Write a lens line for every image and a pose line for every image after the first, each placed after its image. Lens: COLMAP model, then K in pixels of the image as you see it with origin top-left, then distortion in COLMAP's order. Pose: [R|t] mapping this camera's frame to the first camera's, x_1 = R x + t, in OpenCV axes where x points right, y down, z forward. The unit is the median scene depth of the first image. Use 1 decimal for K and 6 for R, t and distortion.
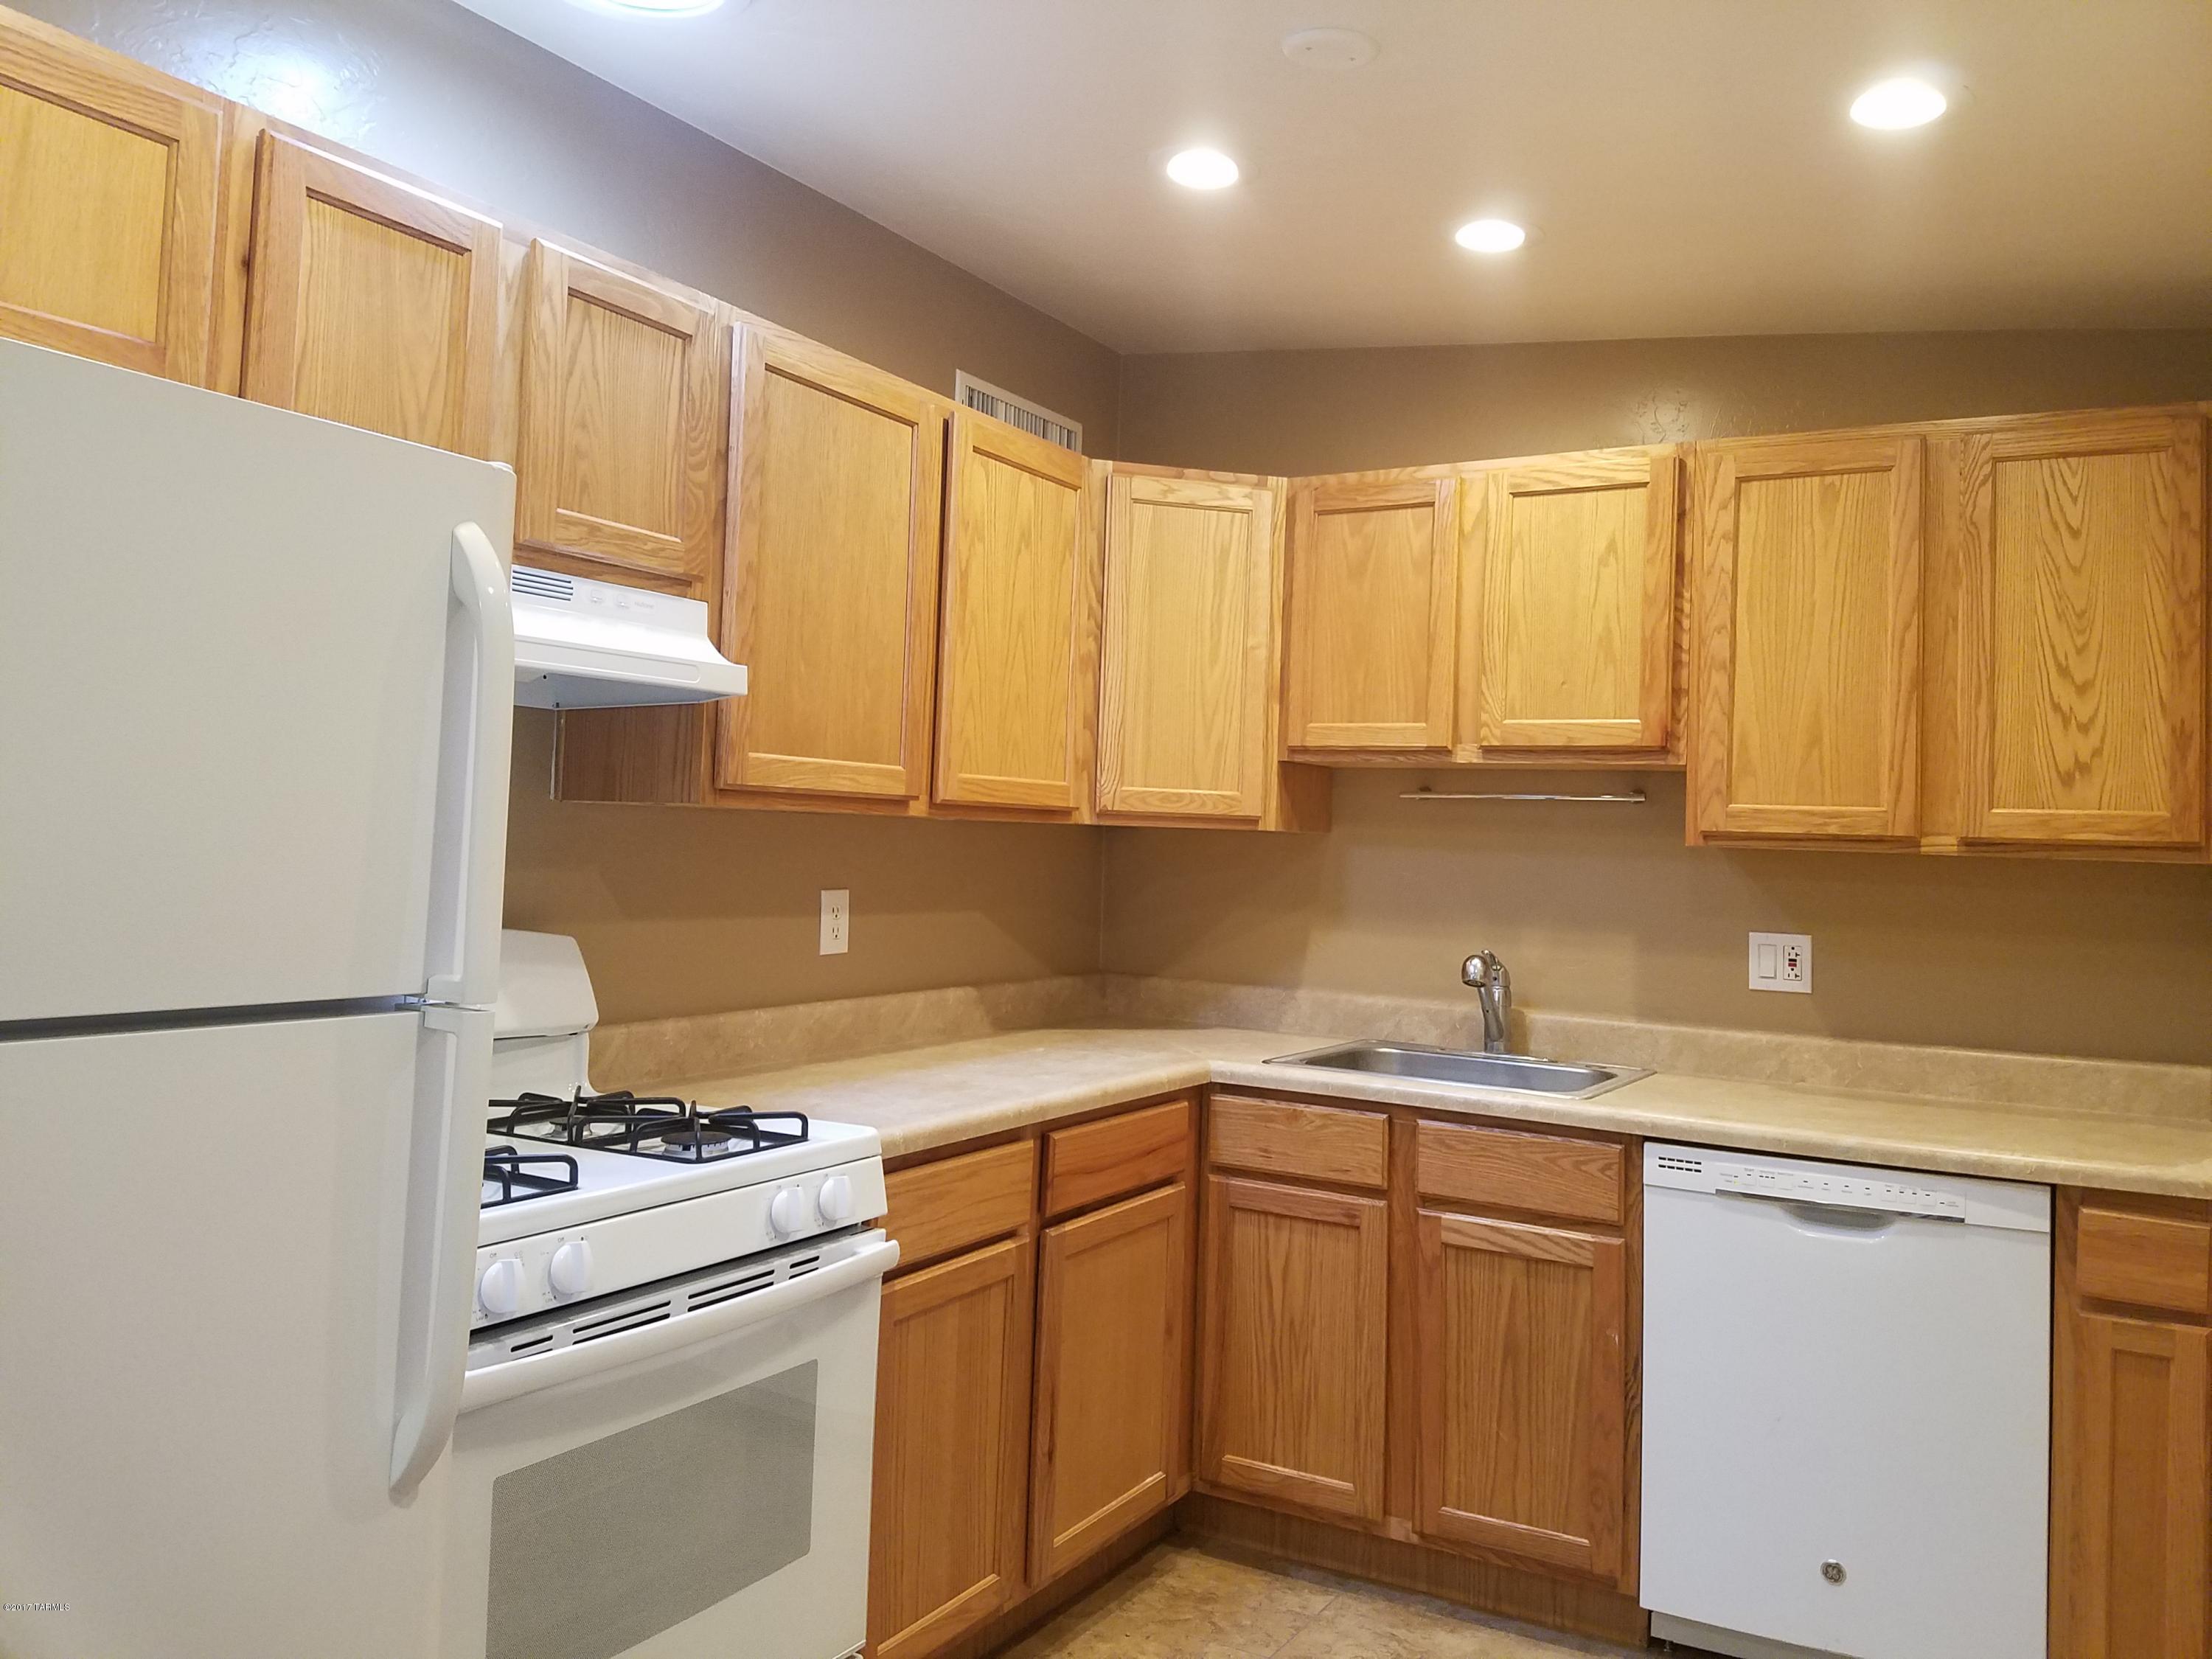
lens RADIAL K [[1719.3, 0, 1177.2], [0, 1719.3, 738.1], [0, 0, 1]] dist [0.249504, -0.545554]
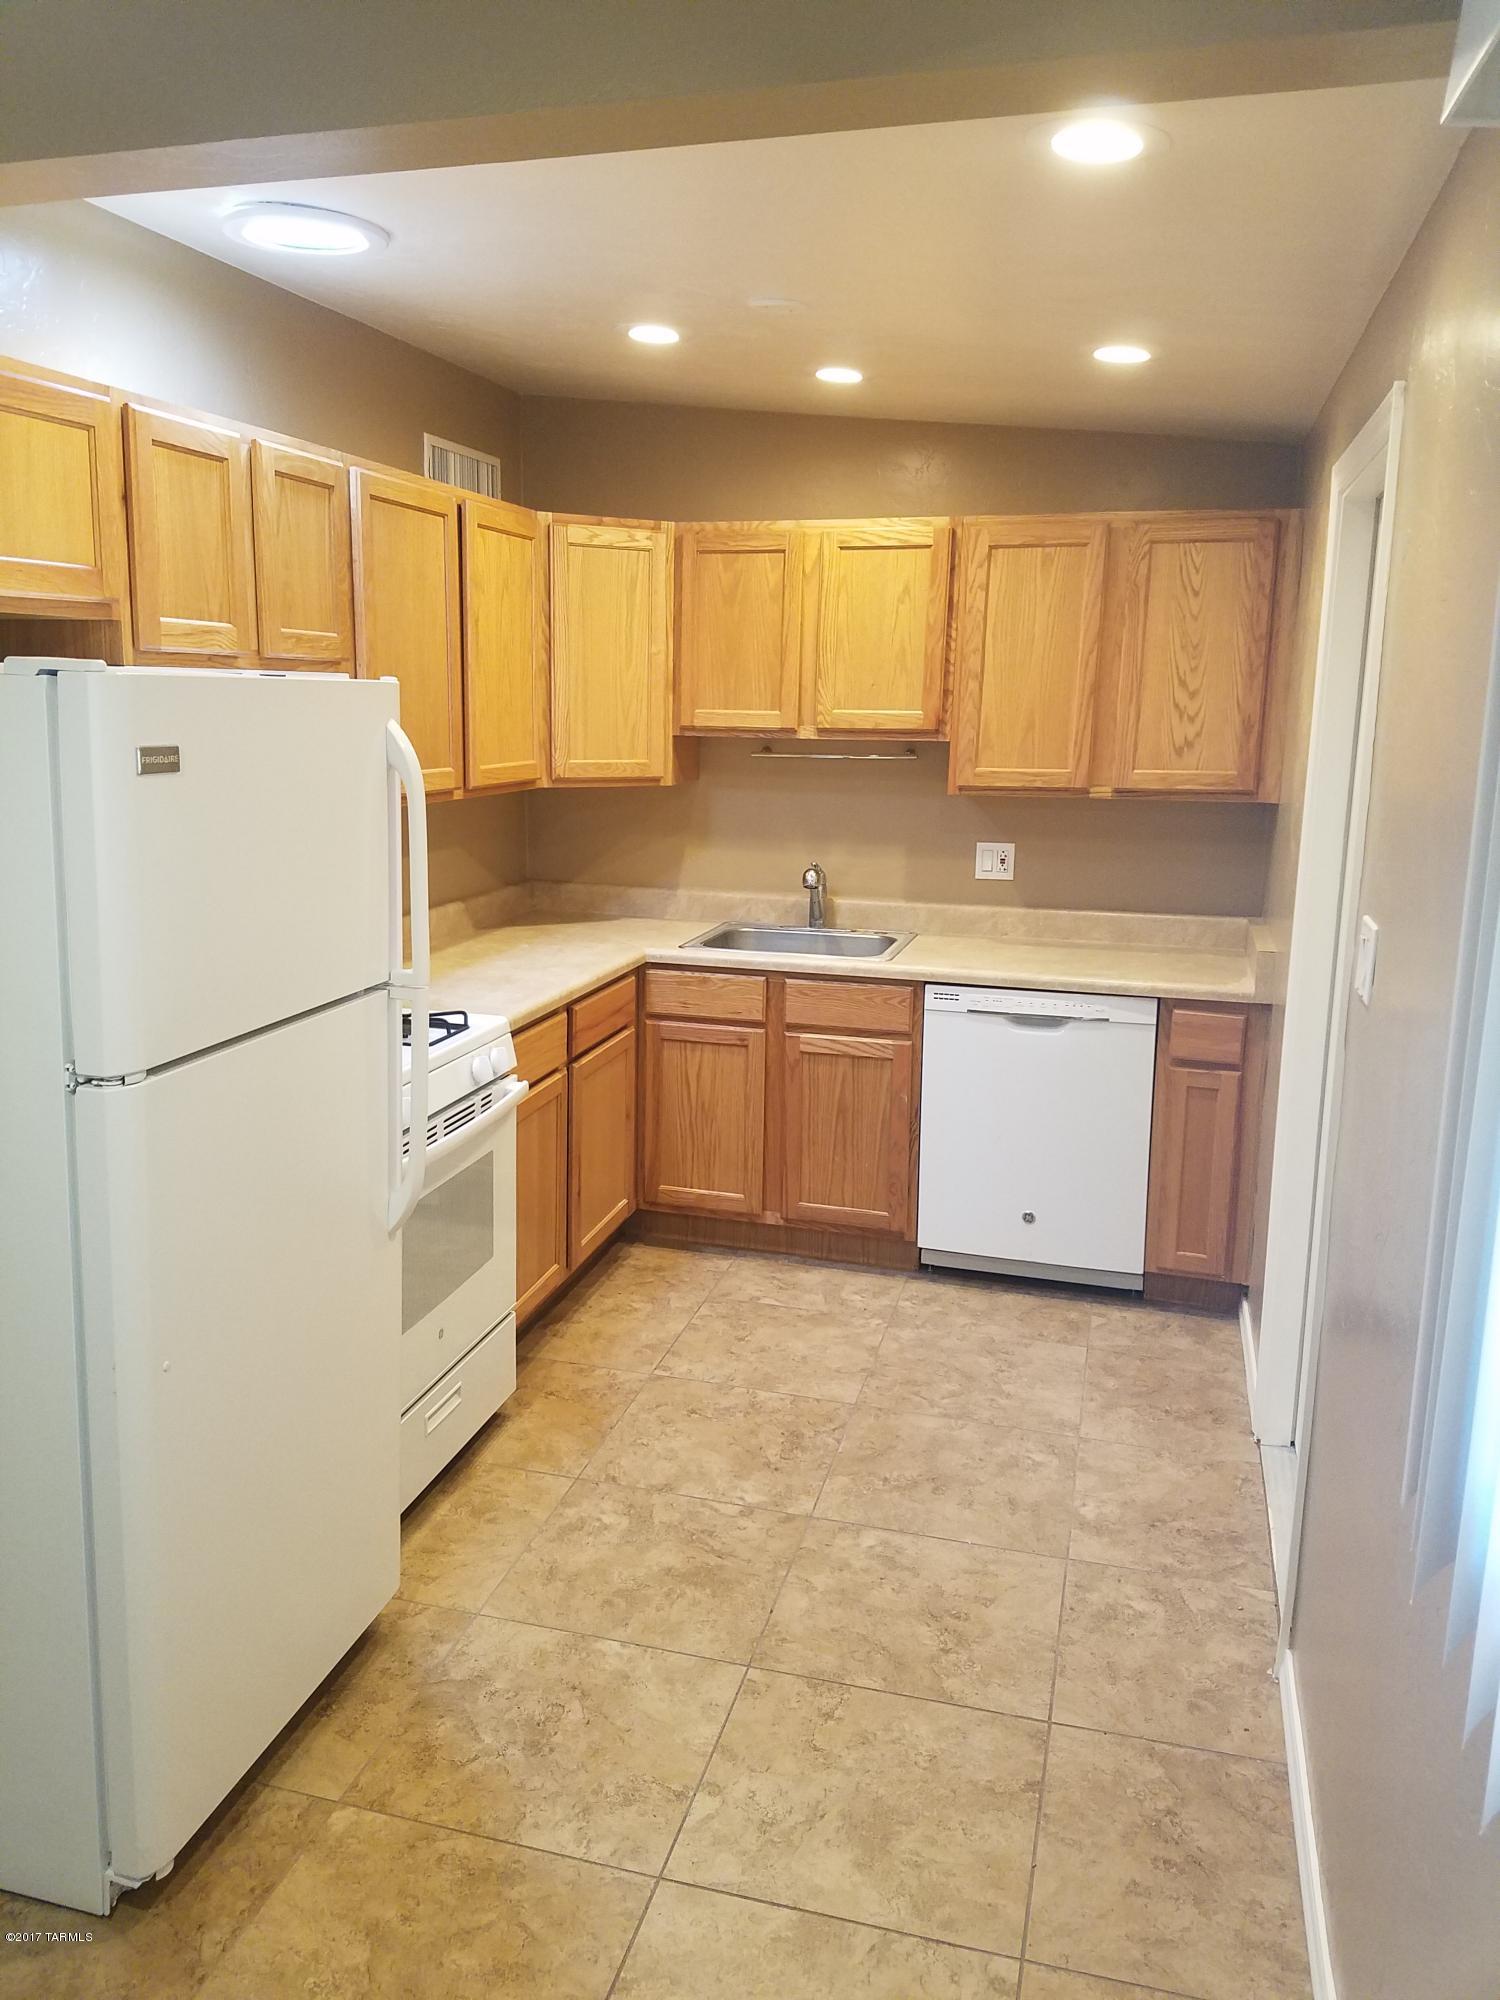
lens RADIAL K [[1492.5, 0, 762.2], [0, 1492.5, 975.7], [0, 0, 1]] dist [0.259956, -0.479752]
pose [[0.973279, -0.057881, 0.222213, -0.180357], [0.002206, 0.970022, 0.243007, -0.110607], [-0.229617, -0.236024, 0.944229, -0.264489]]
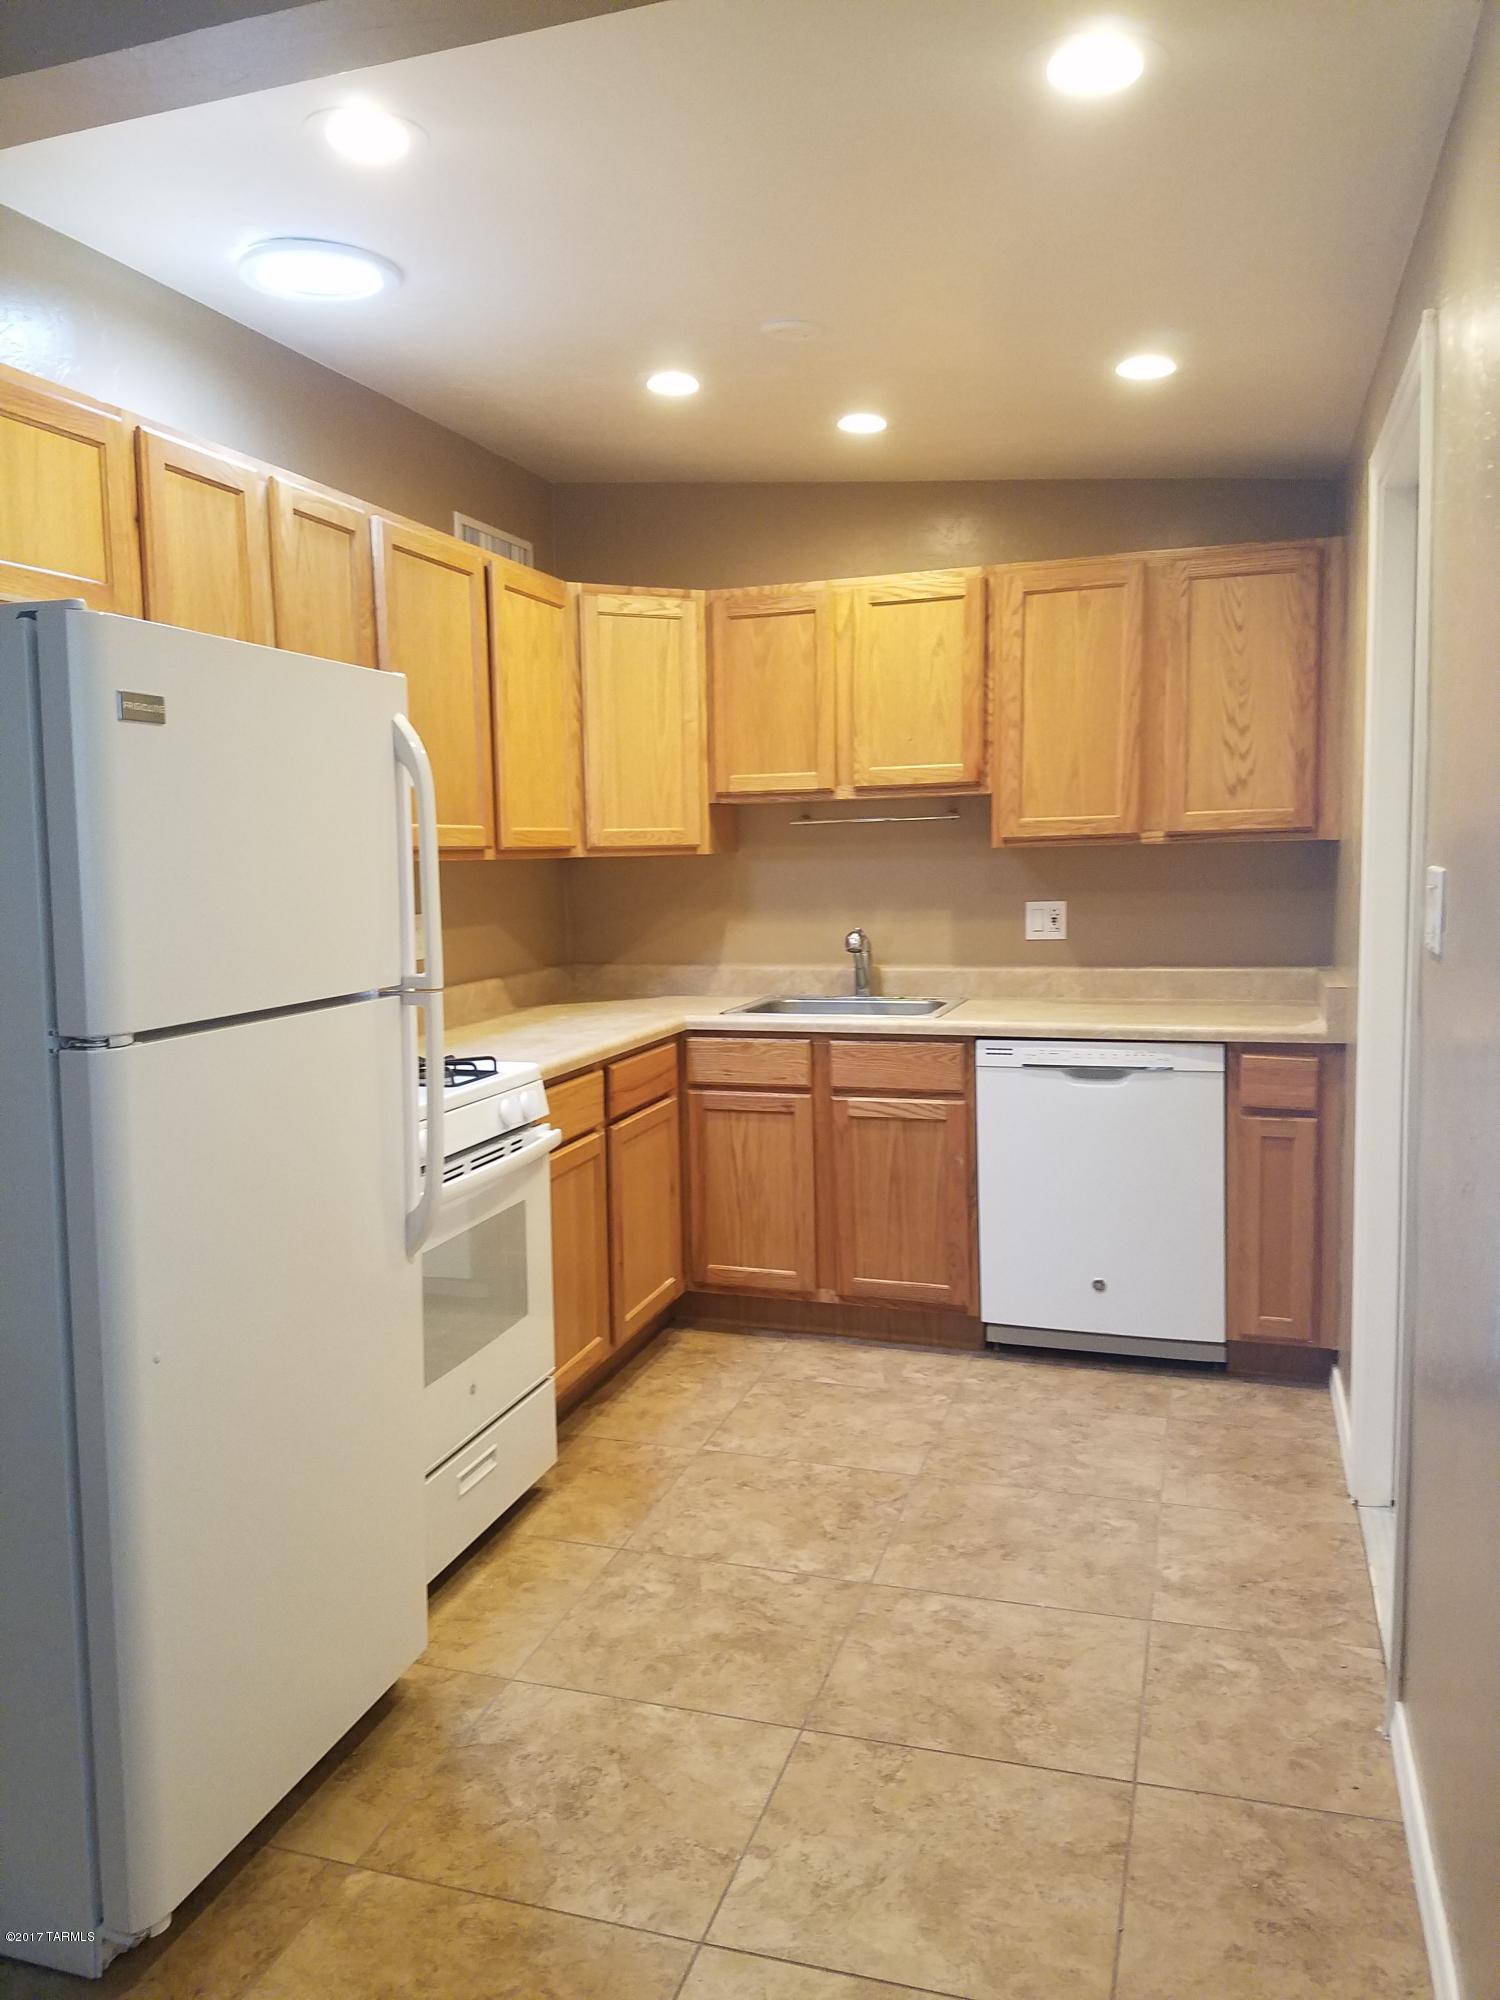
lens RADIAL K [[1510.4, 0, 750.0], [0, 1510.4, 1000.0], [0, 0, 1]] dist [0.191979, -0.303471]
pose [[0.981127, -0.074242, 0.178545, -0.161198], [0.044551, 0.985305, 0.164894, -0.035319], [-0.188163, -0.153828, 0.970016, -0.252562]]
